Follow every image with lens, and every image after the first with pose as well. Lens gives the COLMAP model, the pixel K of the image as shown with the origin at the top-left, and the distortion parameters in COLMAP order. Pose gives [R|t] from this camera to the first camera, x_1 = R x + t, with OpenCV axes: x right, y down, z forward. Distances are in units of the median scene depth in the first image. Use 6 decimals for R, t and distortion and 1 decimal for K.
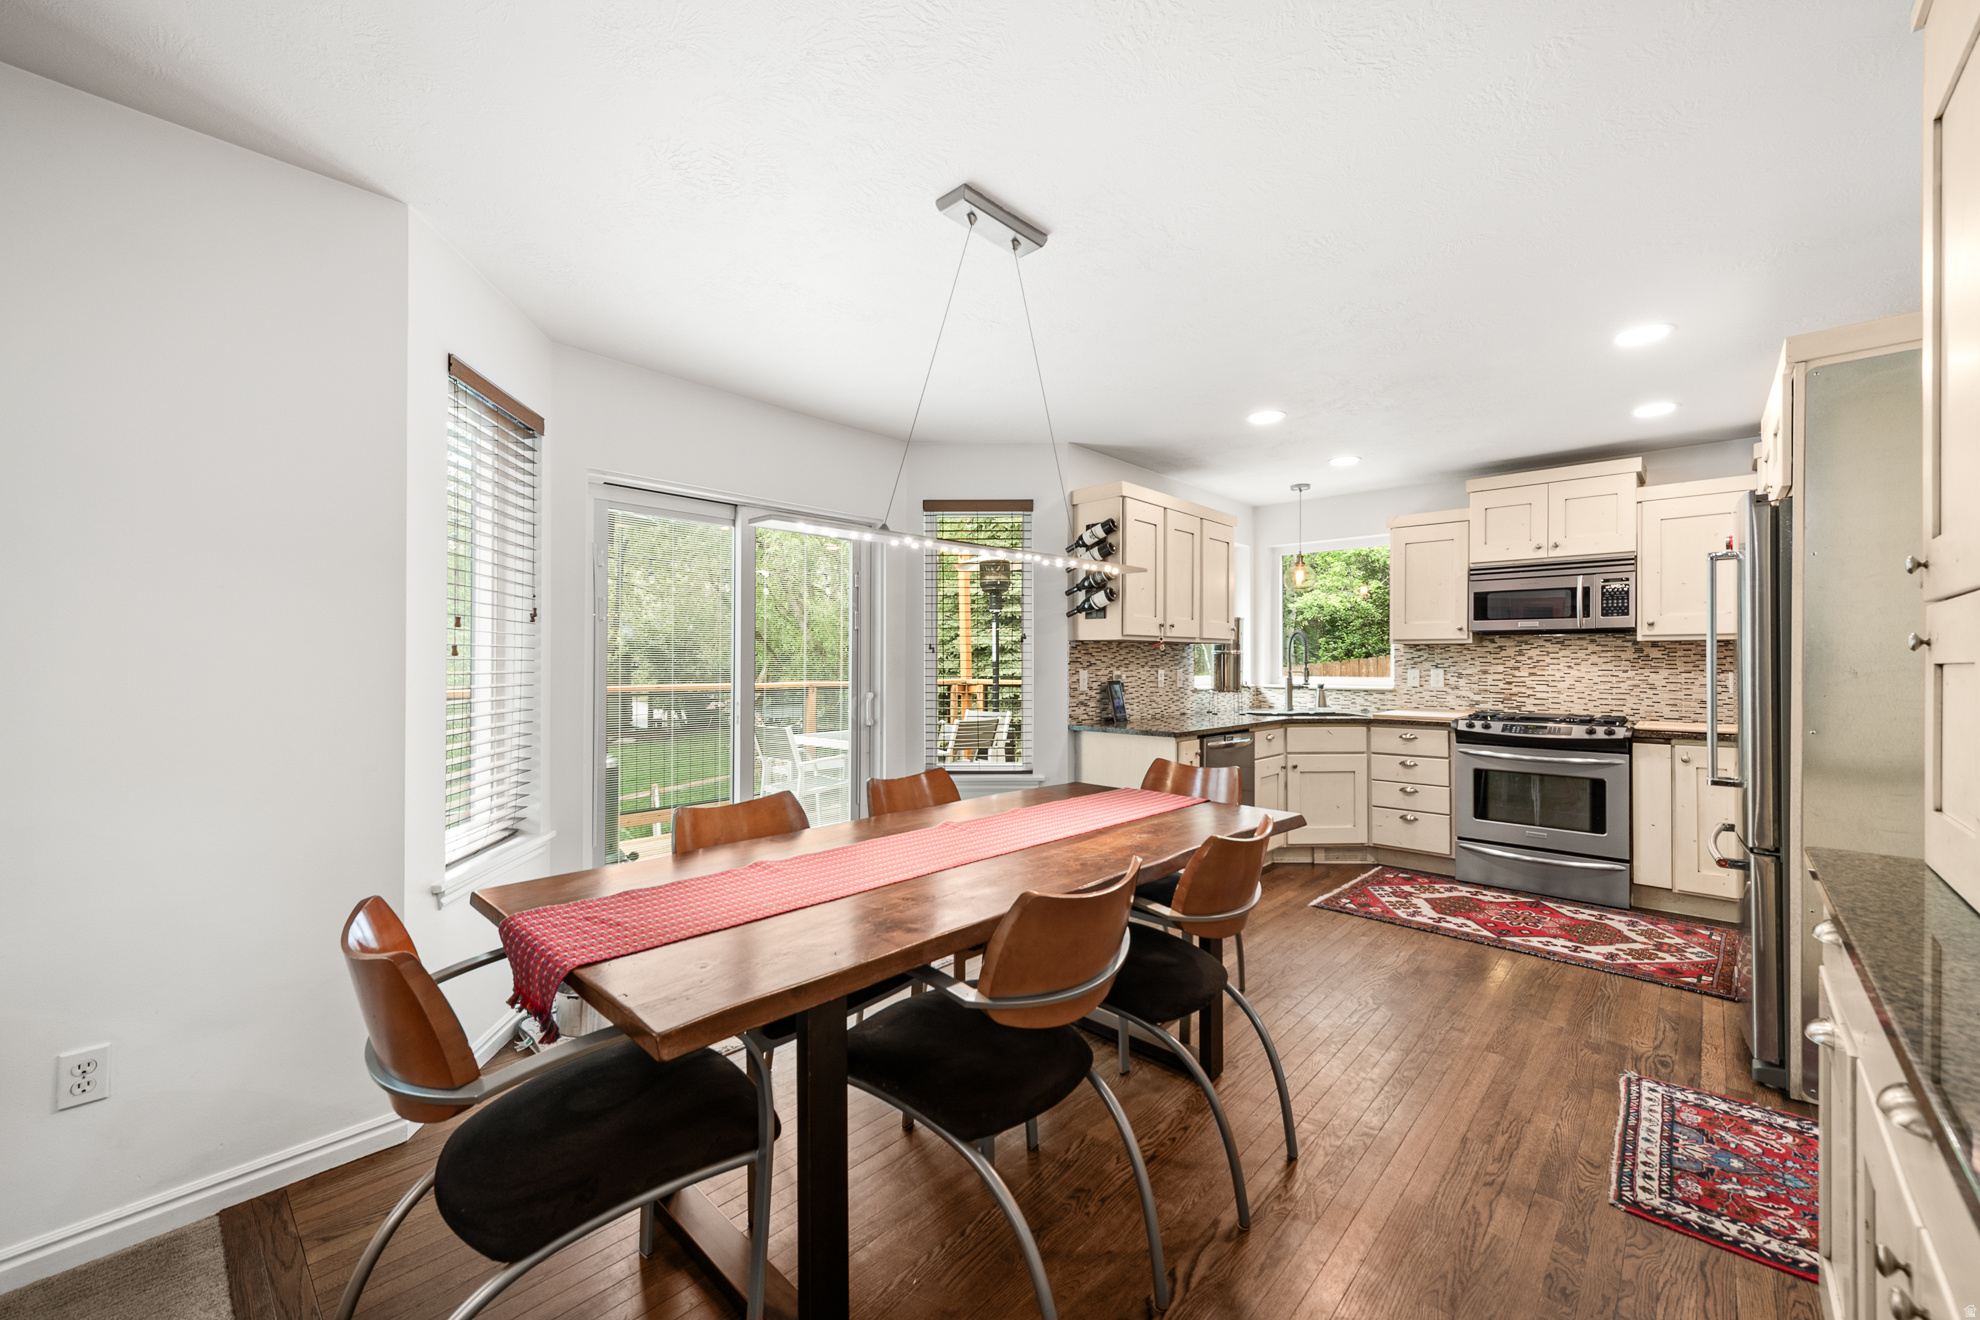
lens RADIAL K [[789.1, 0, 1013.0], [0, 789.1, 650.6], [0, 0, 1]] dist [0.001398, 0.000040]
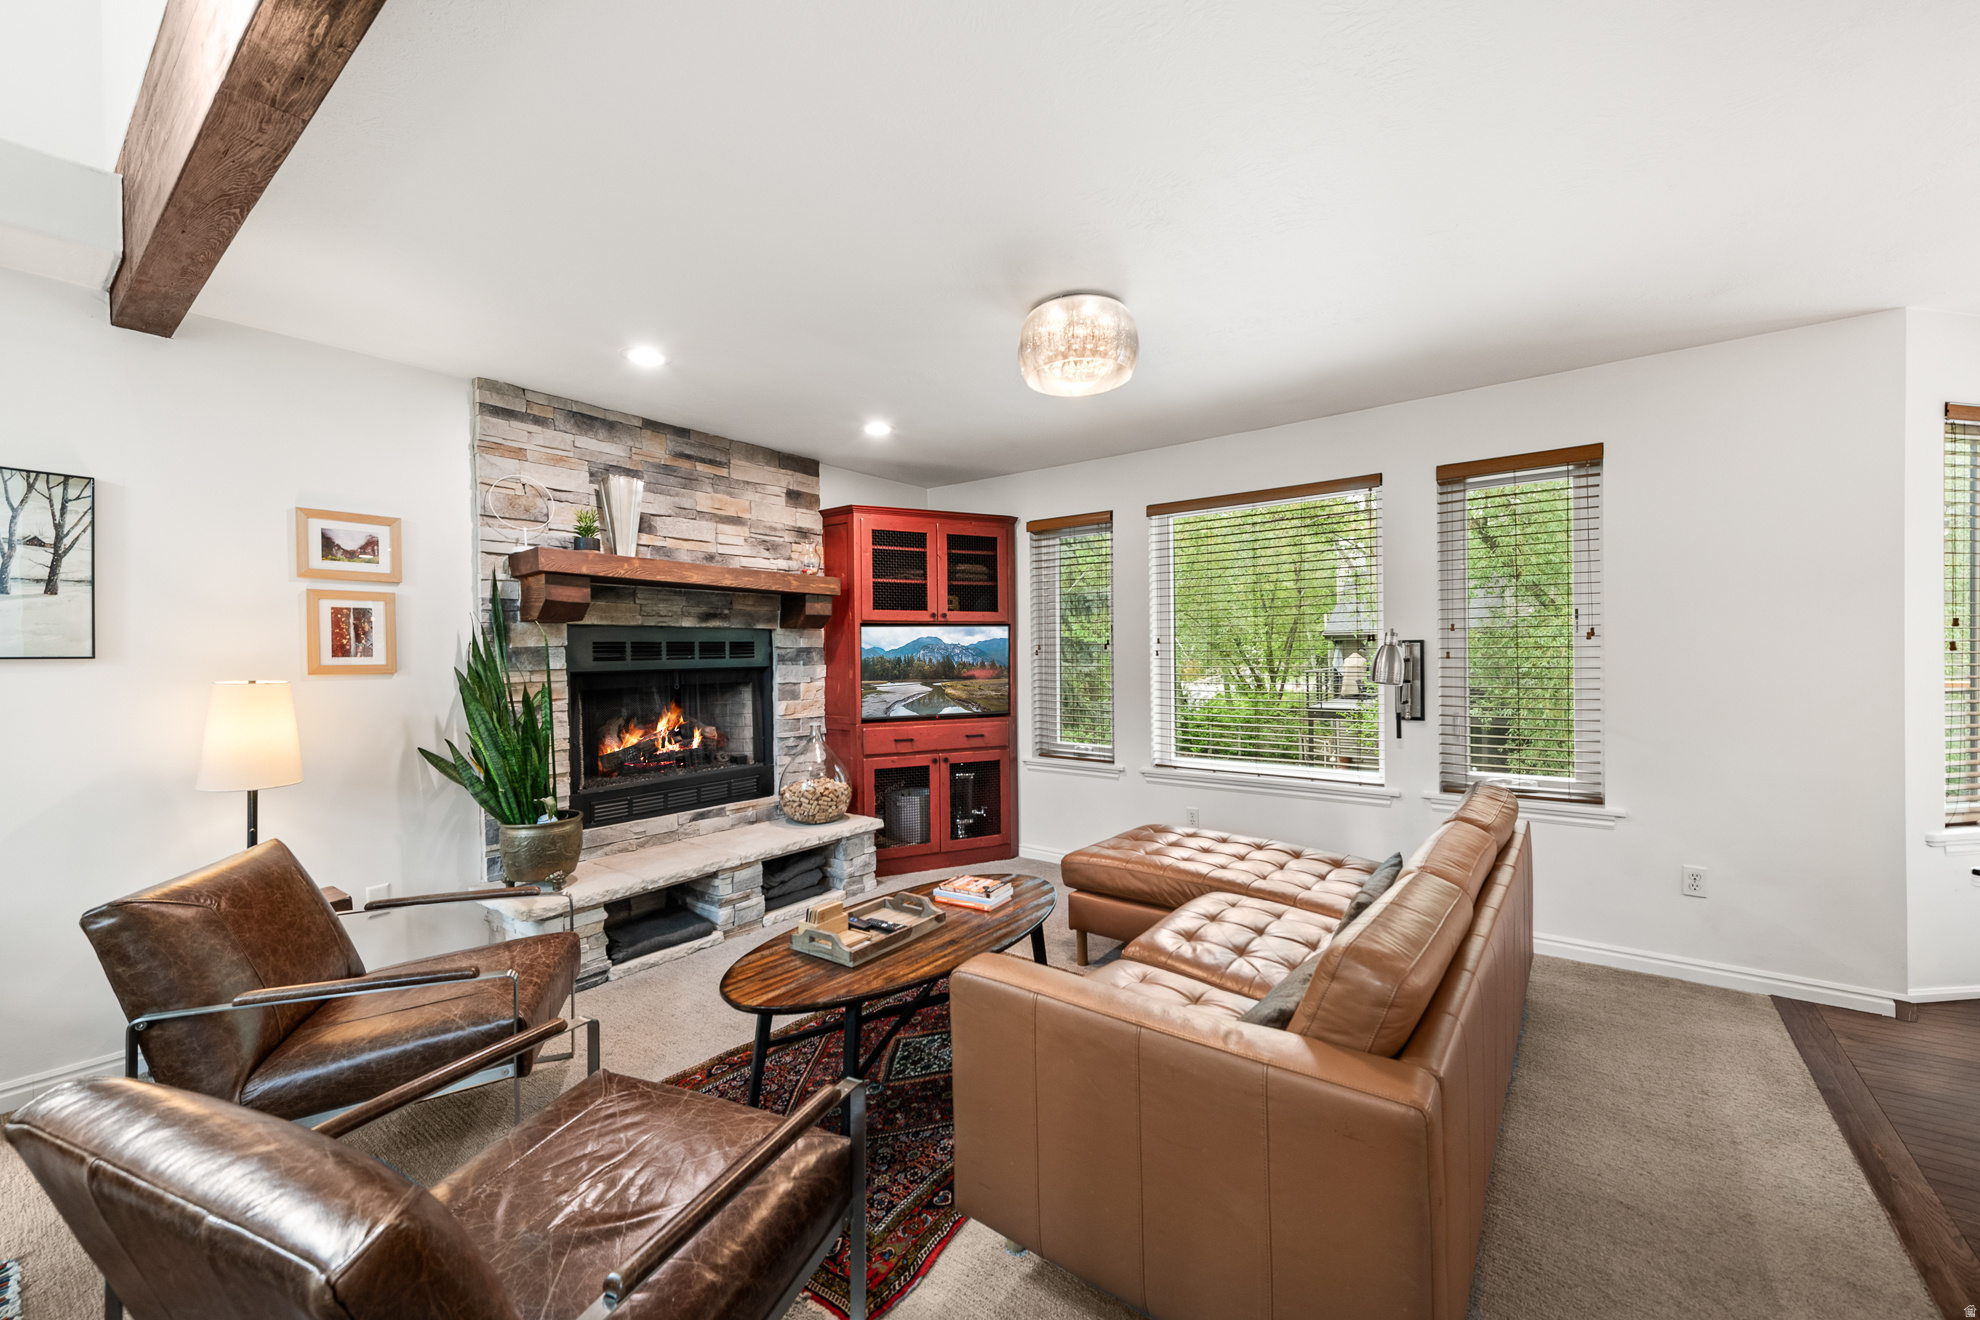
lens RADIAL K [[789.1, 0, 1013.0], [0, 789.1, 650.6], [0, 0, 1]] dist [0.001398, 0.000040]
pose [[0.081200, -0.001516, -0.996697, 0.429906], [0.012253, 0.999925, -0.000523, -0.002989], [0.996623, -0.012170, 0.081212, -0.601411]]
